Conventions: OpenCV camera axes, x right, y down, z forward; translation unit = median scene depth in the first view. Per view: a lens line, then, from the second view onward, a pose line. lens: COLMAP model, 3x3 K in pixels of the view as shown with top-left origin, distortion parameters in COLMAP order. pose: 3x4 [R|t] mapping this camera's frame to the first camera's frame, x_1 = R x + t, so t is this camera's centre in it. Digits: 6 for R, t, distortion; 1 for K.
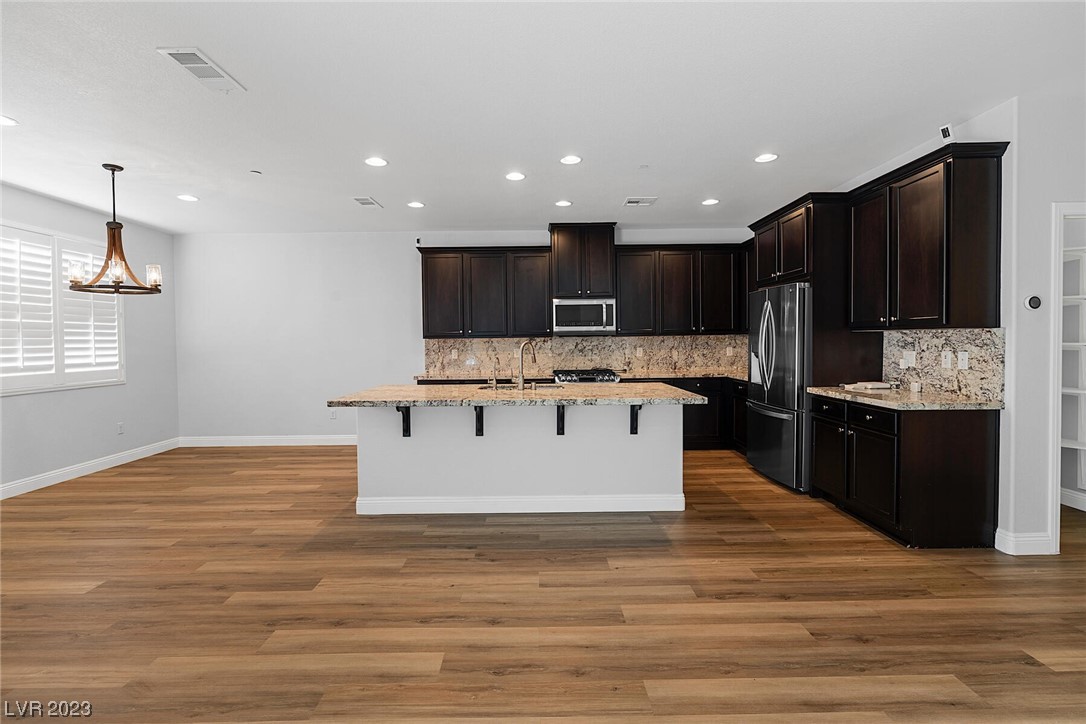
lens RADIAL K [[496.3, 0, 539.7], [0, 496.3, 355.4], [0, 0, 1]] dist [-0.001720, 0.000556]
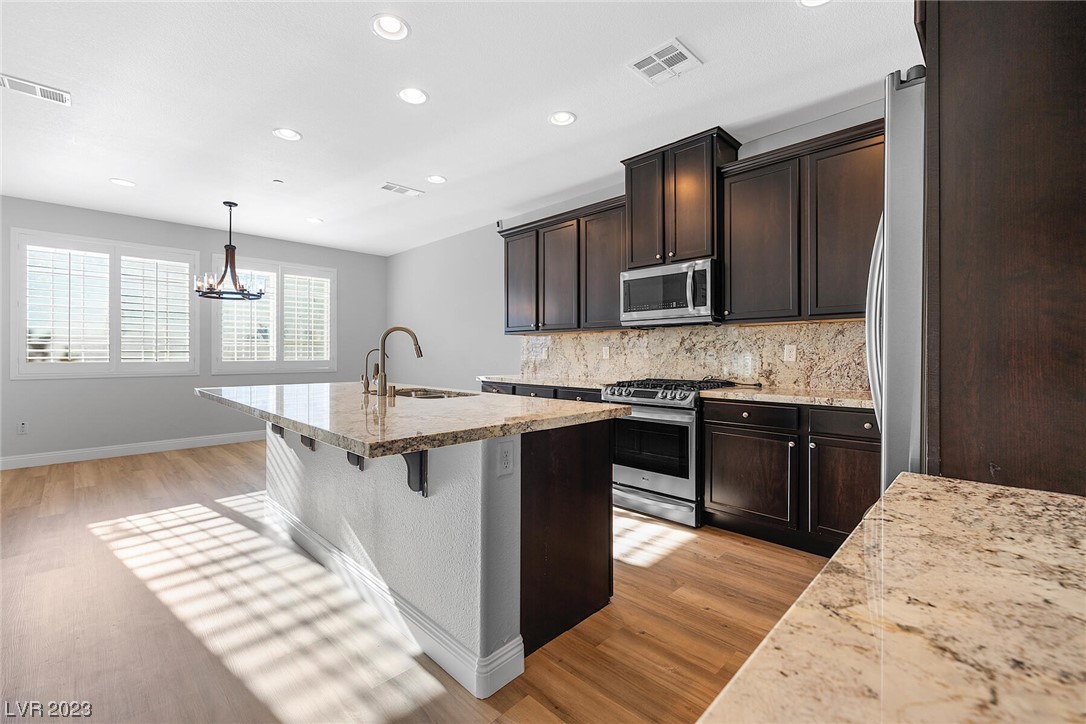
lens RADIAL K [[457.7, 0, 540.3], [0, 457.7, 354.7], [0, 0, 1]] dist [-0.001979, 0.000047]
pose [[0.702687, 0.012682, -0.711386, 0.593368], [-0.028016, 0.999559, -0.009853, 0.011889], [0.710948, 0.026854, 0.702732, 0.734679]]
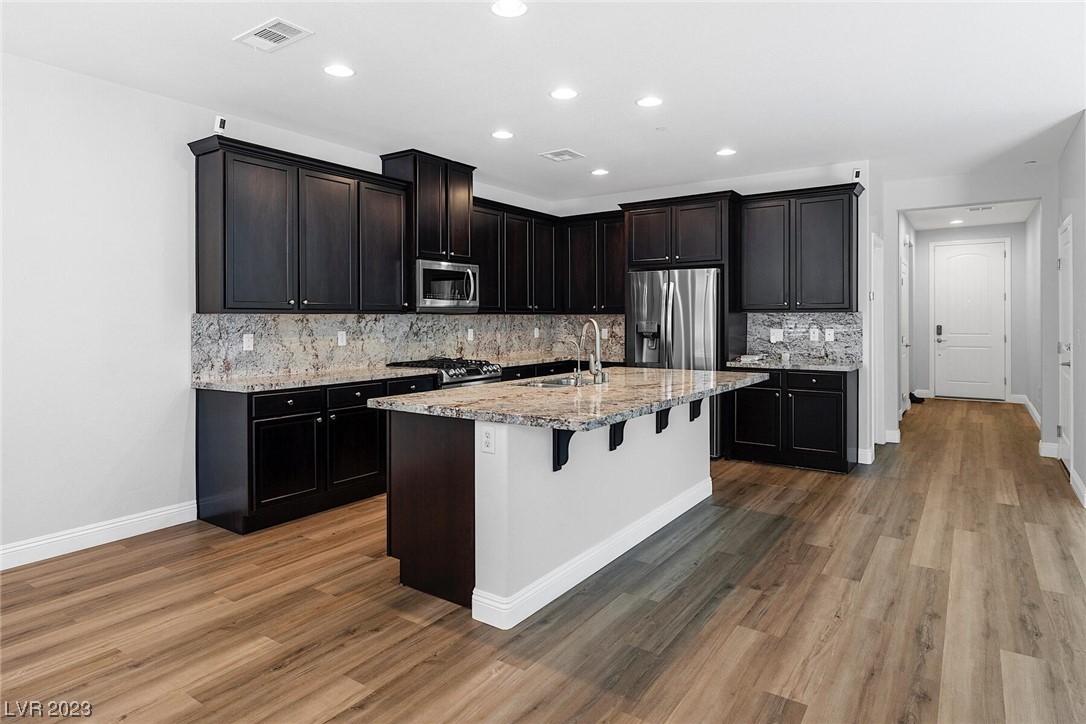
lens RADIAL K [[628.3, 0, 542.8], [0, 628.3, 323.7], [0, 0, 1]] dist [0.002161, 0.000857]
pose [[0.573004, 0.003192, 0.819547, -0.891124], [0.021925, 0.999575, -0.019223, -0.004258], [-0.819259, 0.028984, 0.572690, 0.543176]]
